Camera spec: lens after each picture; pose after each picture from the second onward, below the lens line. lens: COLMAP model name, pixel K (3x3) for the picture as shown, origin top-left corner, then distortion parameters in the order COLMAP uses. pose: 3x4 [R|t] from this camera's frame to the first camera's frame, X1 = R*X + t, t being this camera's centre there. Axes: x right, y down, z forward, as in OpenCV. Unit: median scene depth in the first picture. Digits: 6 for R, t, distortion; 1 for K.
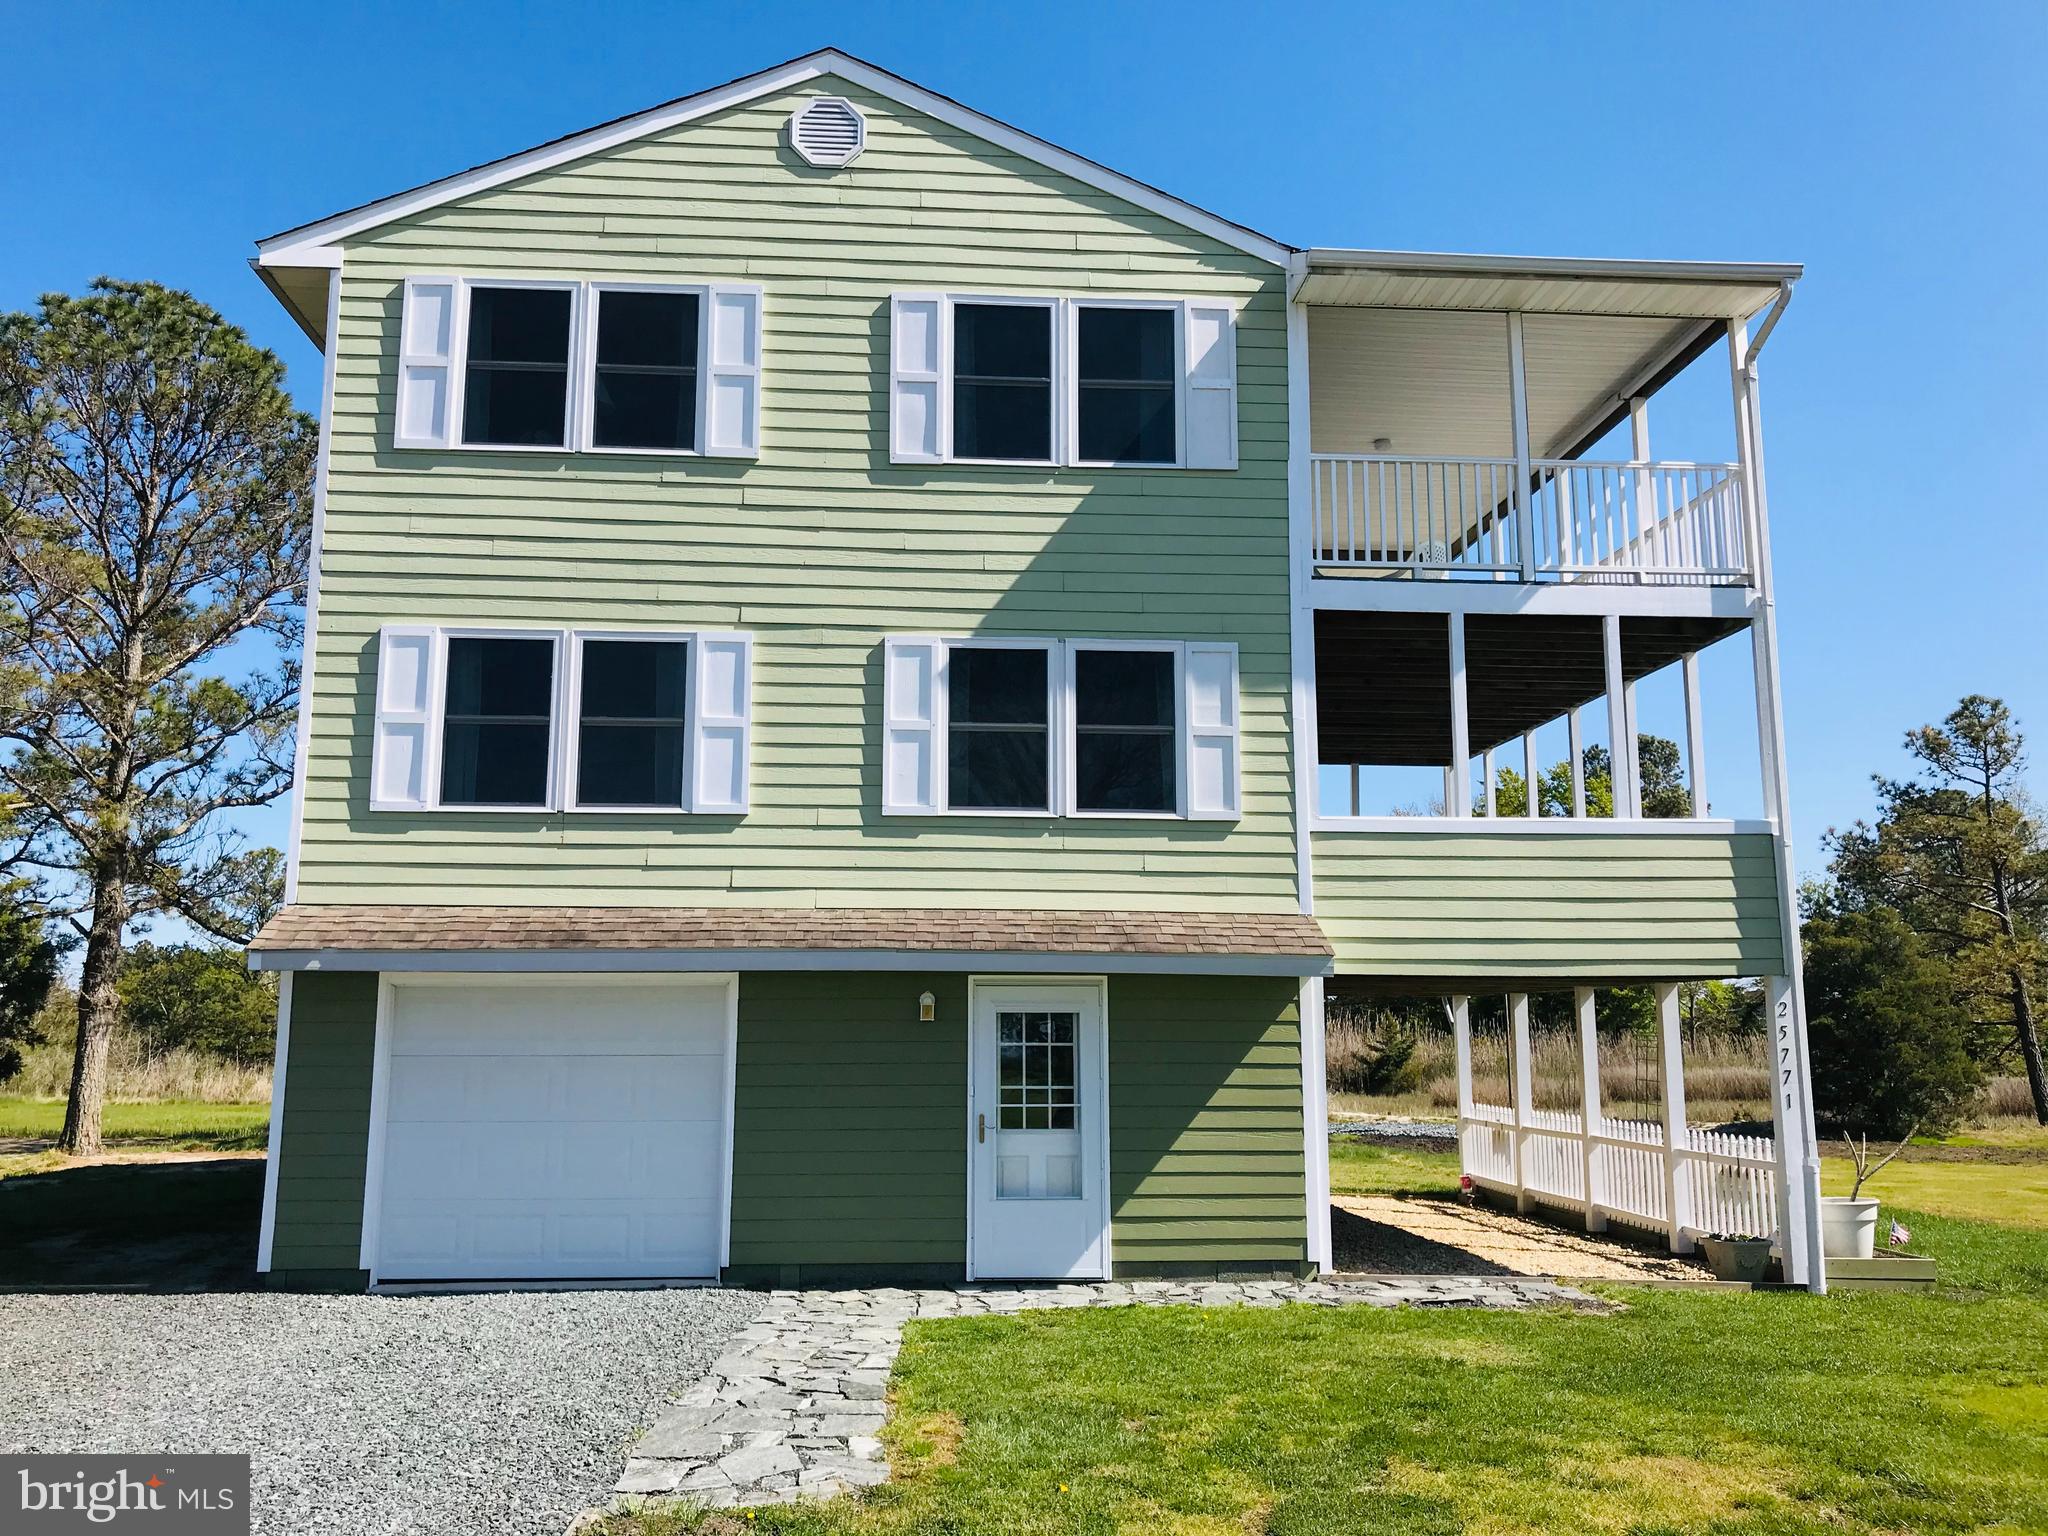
lens RADIAL K [[1697.1, 0, 1022.0], [0, 1697.1, 768.1], [0, 0, 1]] dist [0.067329, -0.090068]
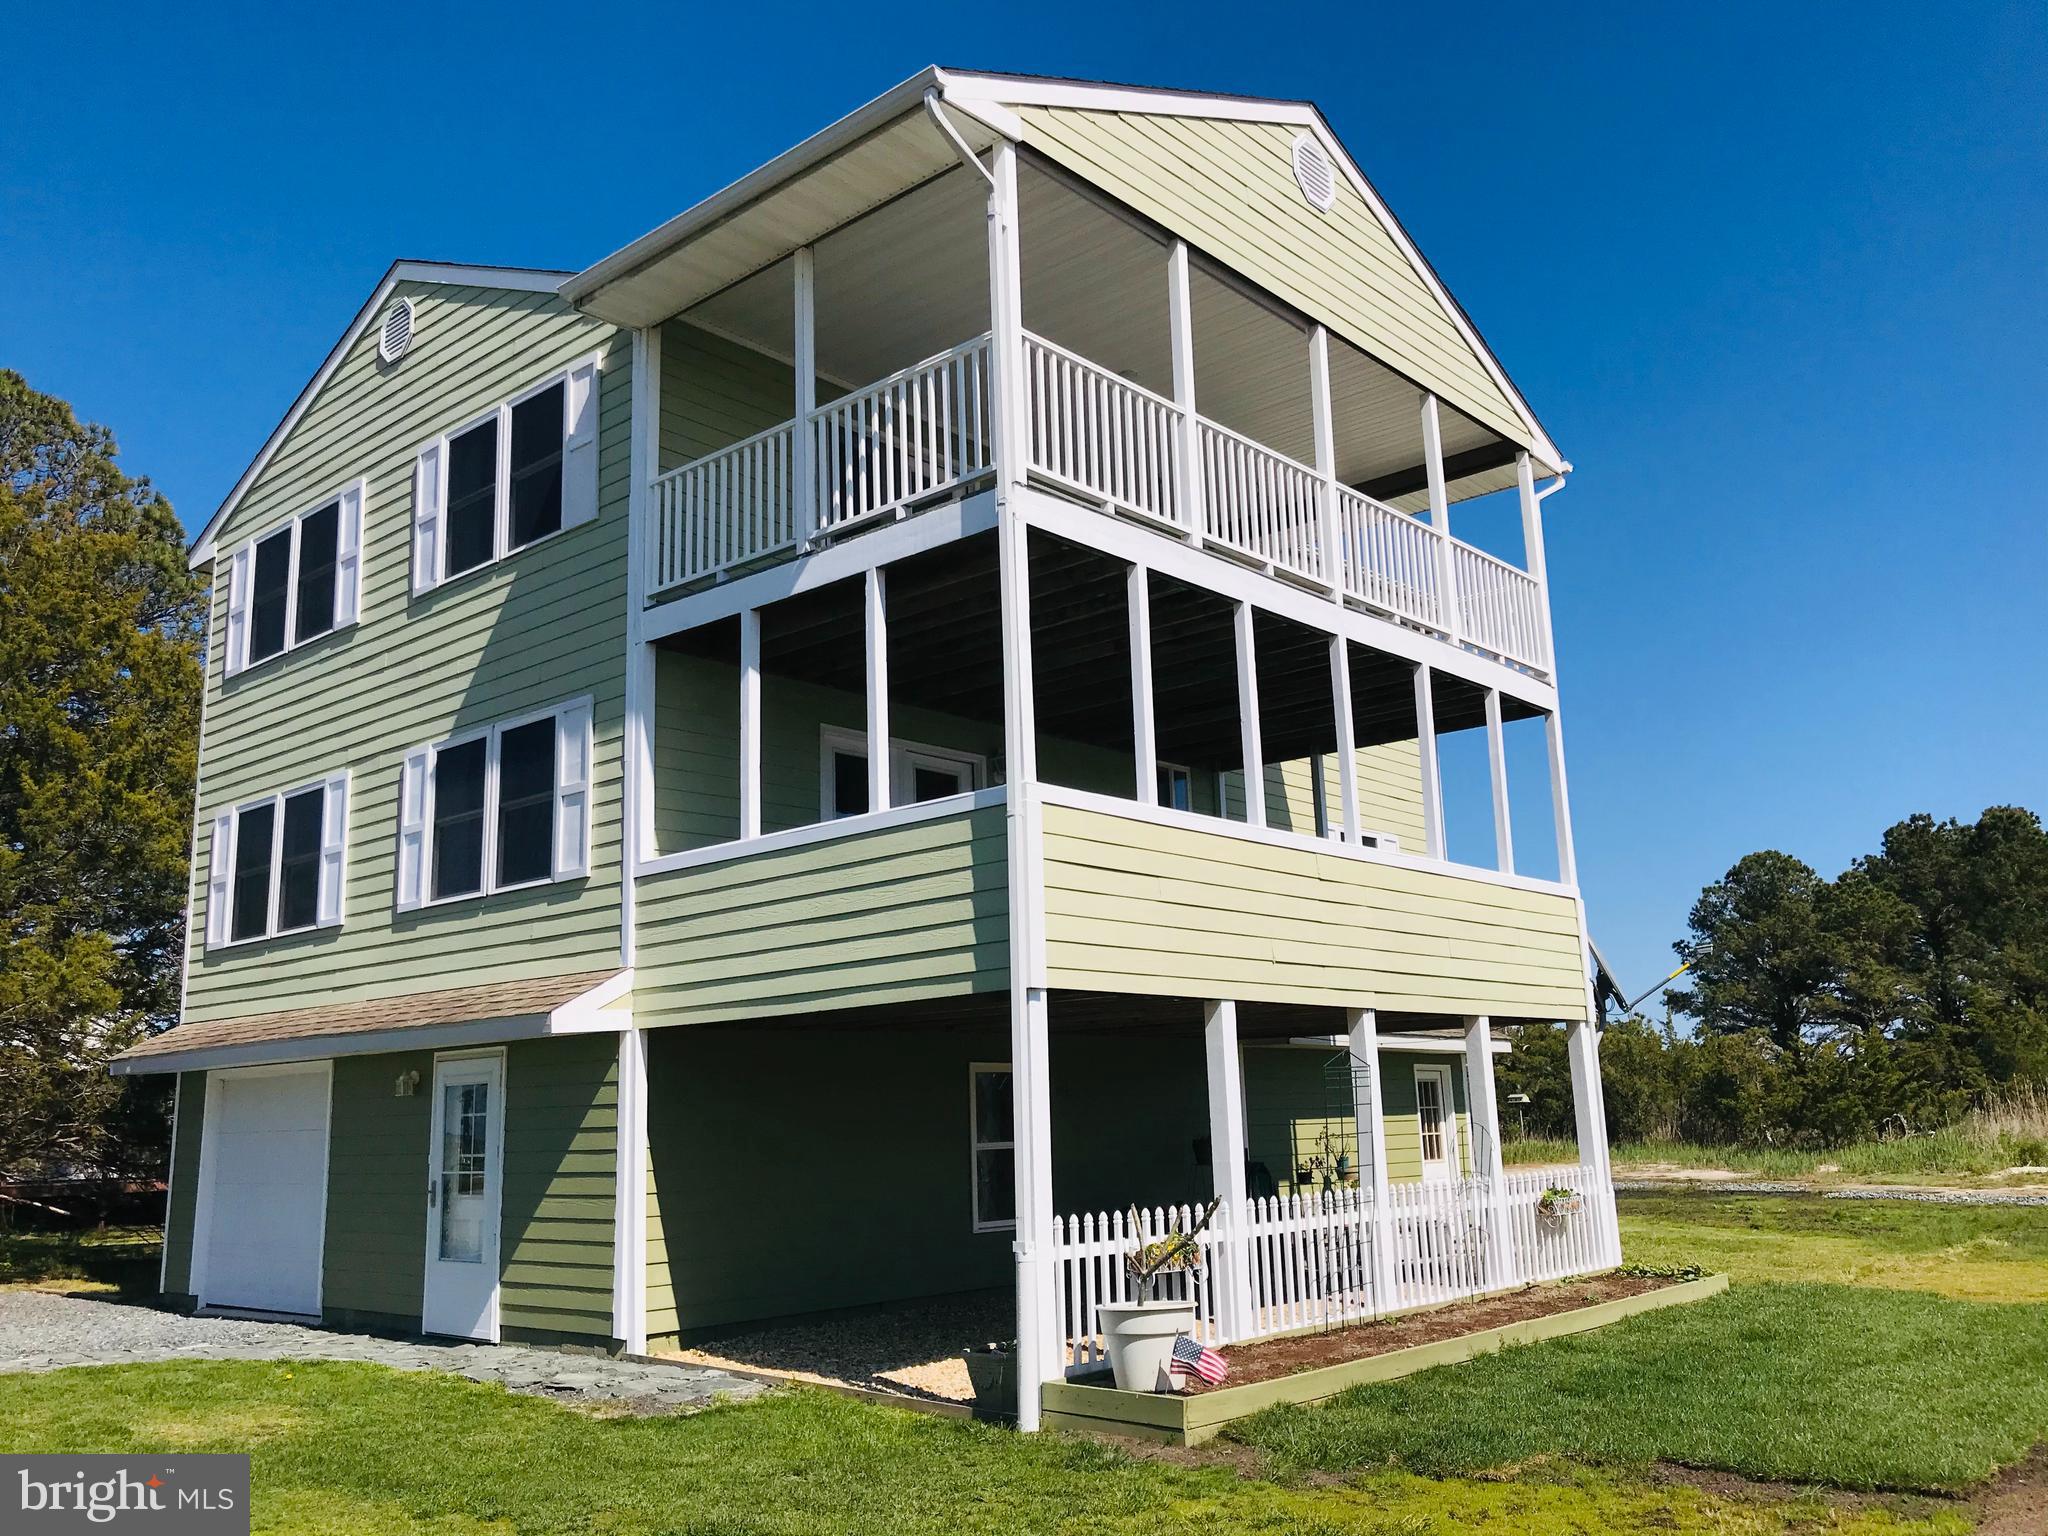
lens RADIAL K [[1697.1, 0, 1031.3], [0, 1697.1, 764.5], [0, 0, 1]] dist [0.067329, -0.090068]
pose [[0.692013, -0.167512, -0.702181, 1.002620], [0.144090, 0.985183, -0.093021, 0.095689], [0.707358, -0.036806, 0.705896, 0.491768]]
